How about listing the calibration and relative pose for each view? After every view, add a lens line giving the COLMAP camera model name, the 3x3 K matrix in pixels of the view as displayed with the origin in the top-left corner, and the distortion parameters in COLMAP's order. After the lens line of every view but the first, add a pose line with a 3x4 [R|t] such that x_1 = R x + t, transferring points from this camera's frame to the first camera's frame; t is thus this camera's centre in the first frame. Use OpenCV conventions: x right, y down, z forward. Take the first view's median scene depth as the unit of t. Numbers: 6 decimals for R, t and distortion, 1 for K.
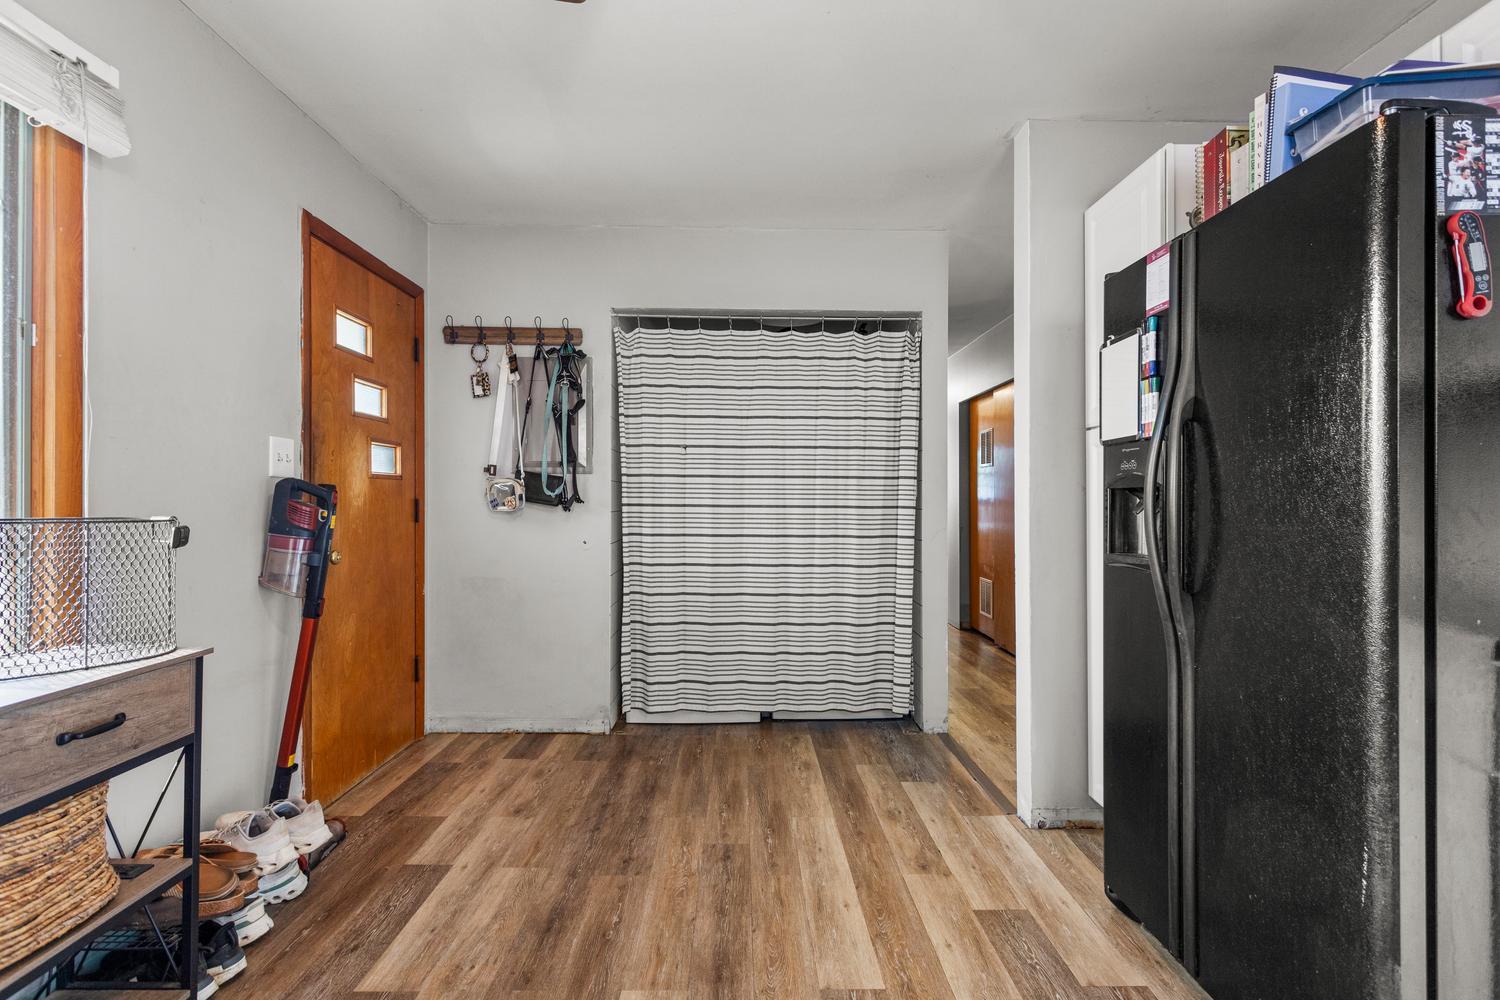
lens RADIAL K [[723.6, 0, 750.8], [0, 723.6, 501.2], [0, 0, 1]] dist [0.001317, 0.000021]
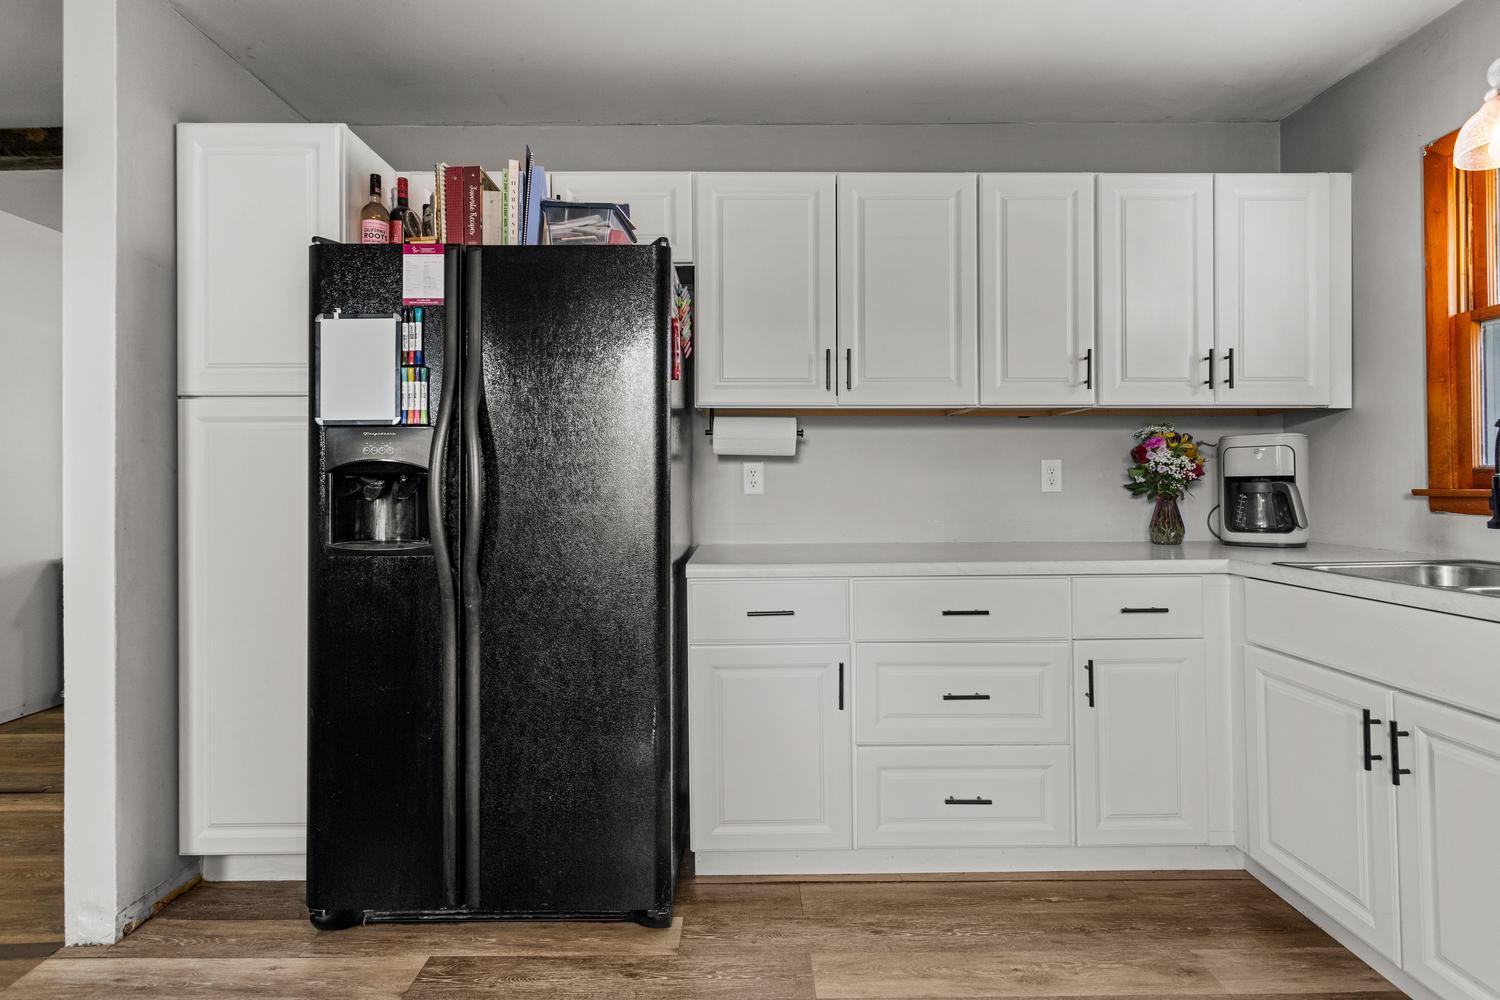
lens RADIAL K [[723.6, 0, 747.0], [0, 723.6, 479.1], [0, 0, 1]] dist [0.001317, 0.000021]
pose [[0.007035, 0.005348, 0.999961, -0.413476], [0.003477, 0.999980, -0.005373, -0.003334], [-0.999969, 0.003515, 0.007016, 0.458975]]
